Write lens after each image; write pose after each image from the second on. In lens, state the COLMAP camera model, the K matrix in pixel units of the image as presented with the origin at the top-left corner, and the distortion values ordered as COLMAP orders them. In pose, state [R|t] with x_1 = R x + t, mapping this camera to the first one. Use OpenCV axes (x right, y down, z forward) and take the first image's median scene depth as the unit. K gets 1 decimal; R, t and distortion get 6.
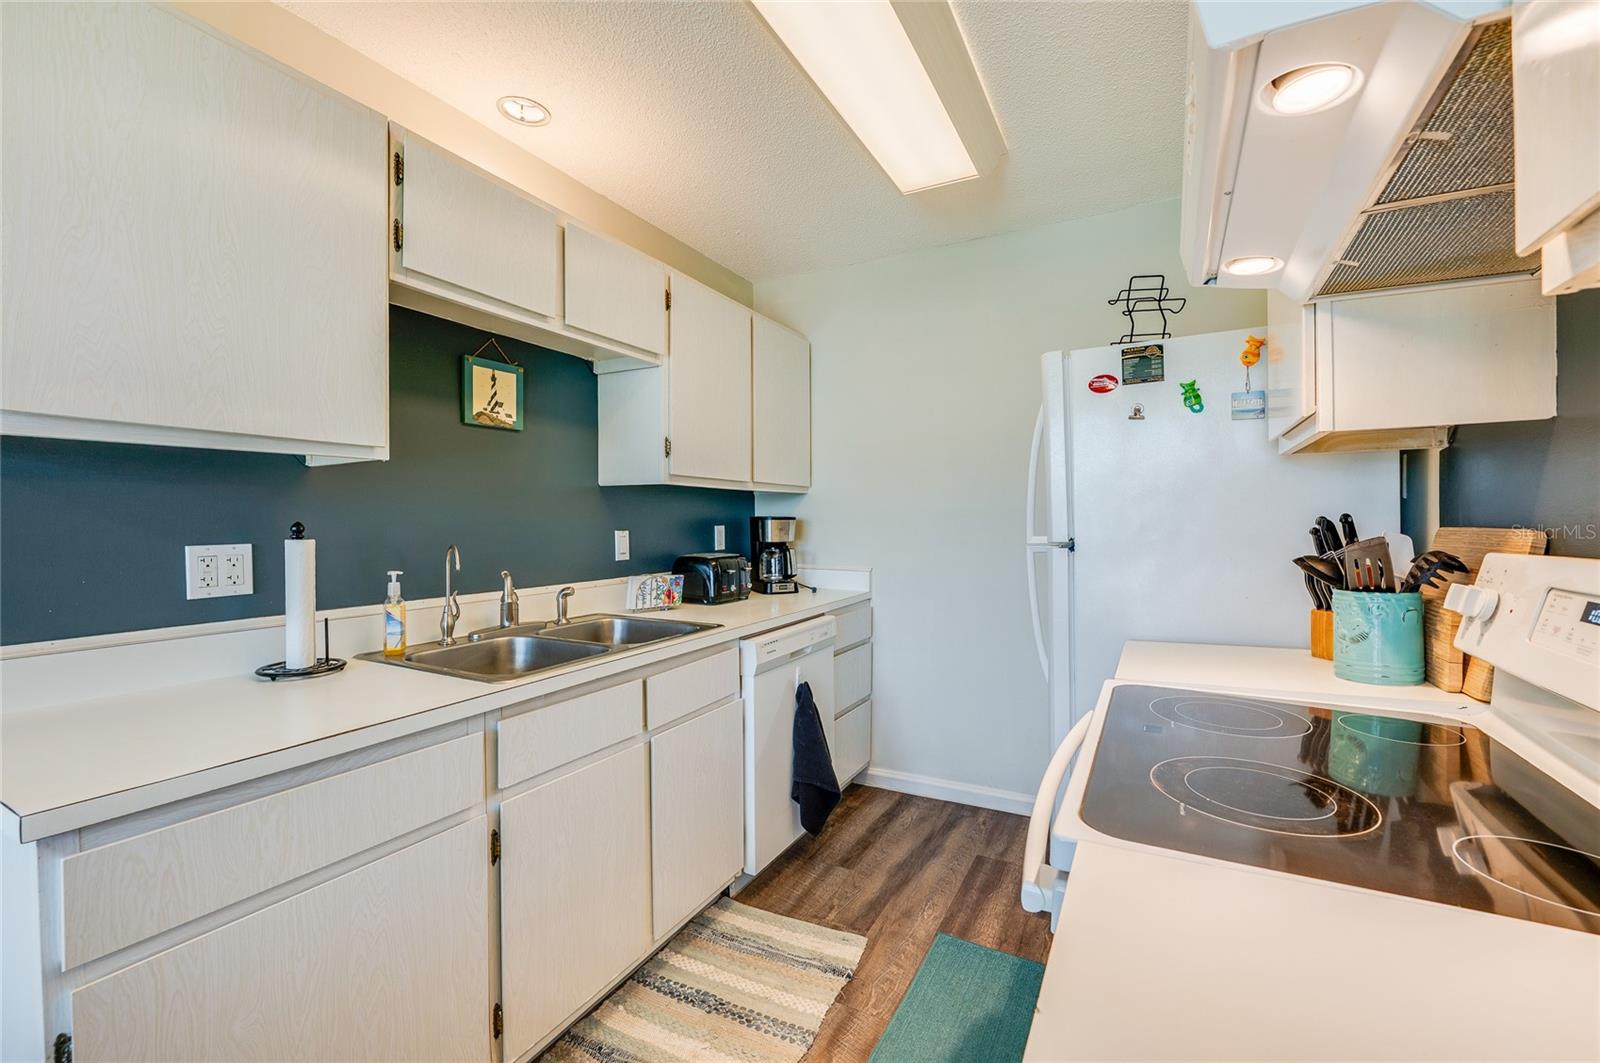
lens RADIAL K [[649.8, 0, 795.4], [0, 649.8, 521.8], [0, 0, 1]] dist [-0.013218, -0.000059]
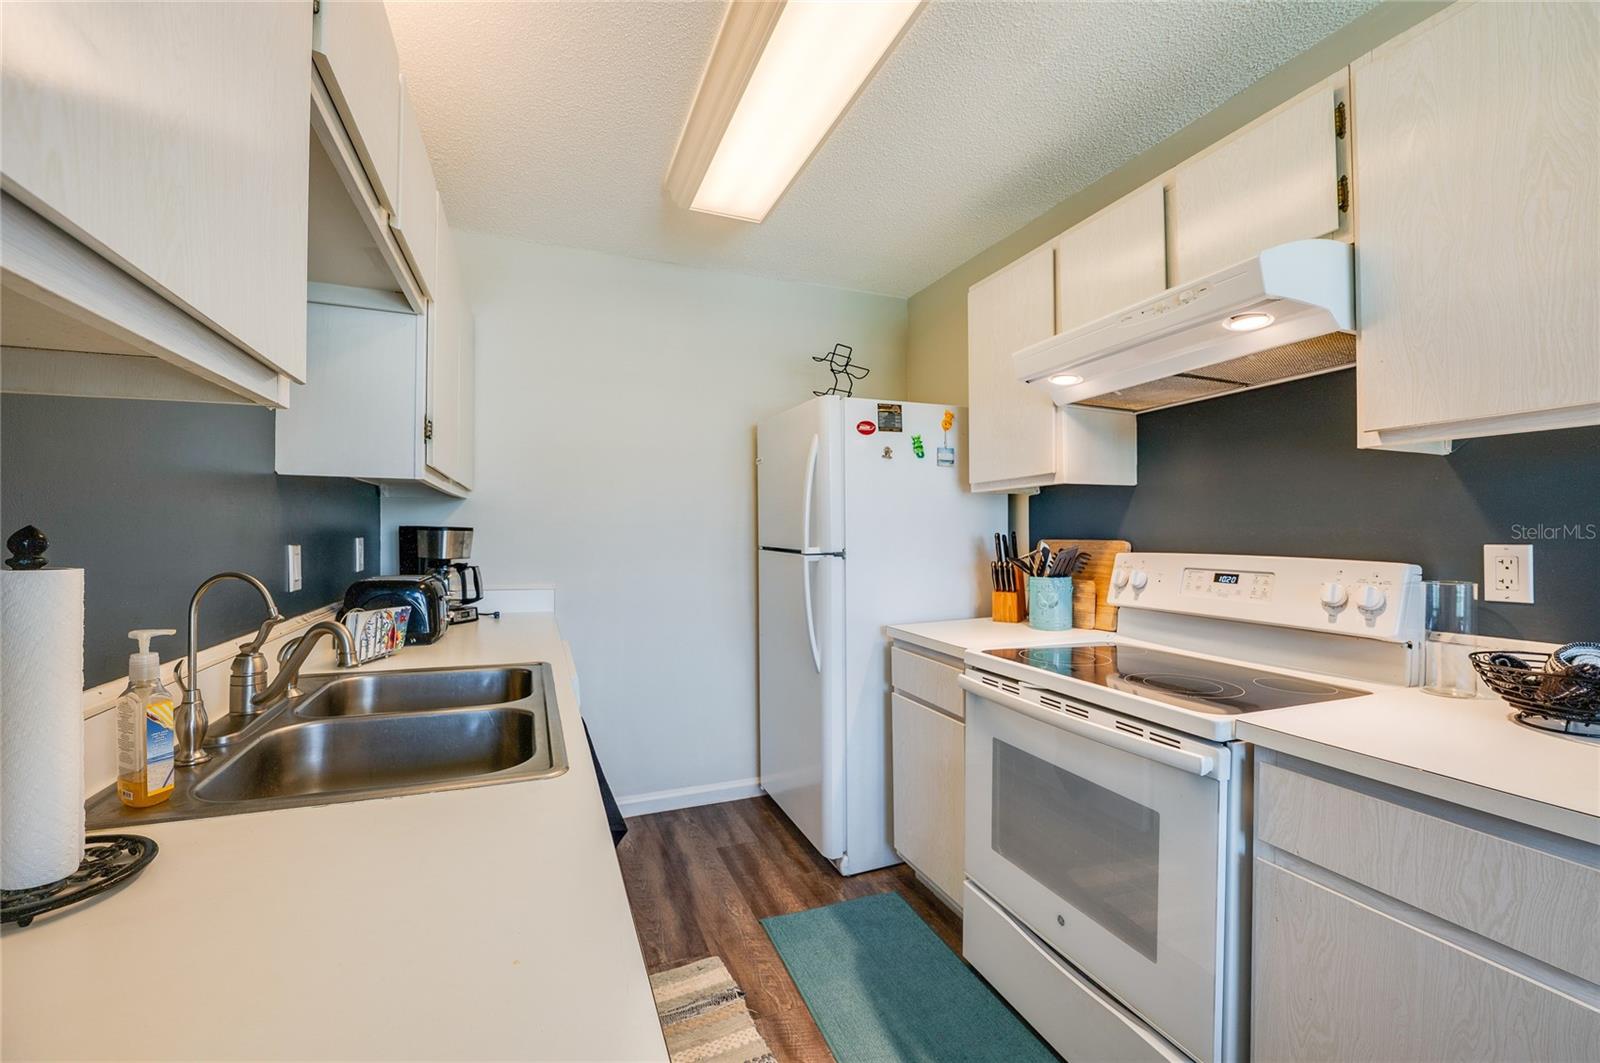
lens RADIAL K [[640.9, 0, 802.3], [0, 640.9, 529.5], [0, 0, 1]] dist [-0.016855, -0.000010]
pose [[0.648667, 0.012328, 0.760972, -0.552769], [-0.005505, 0.999919, -0.011507, 0.003121], [-0.761052, 0.003275, 0.648682, 0.268887]]
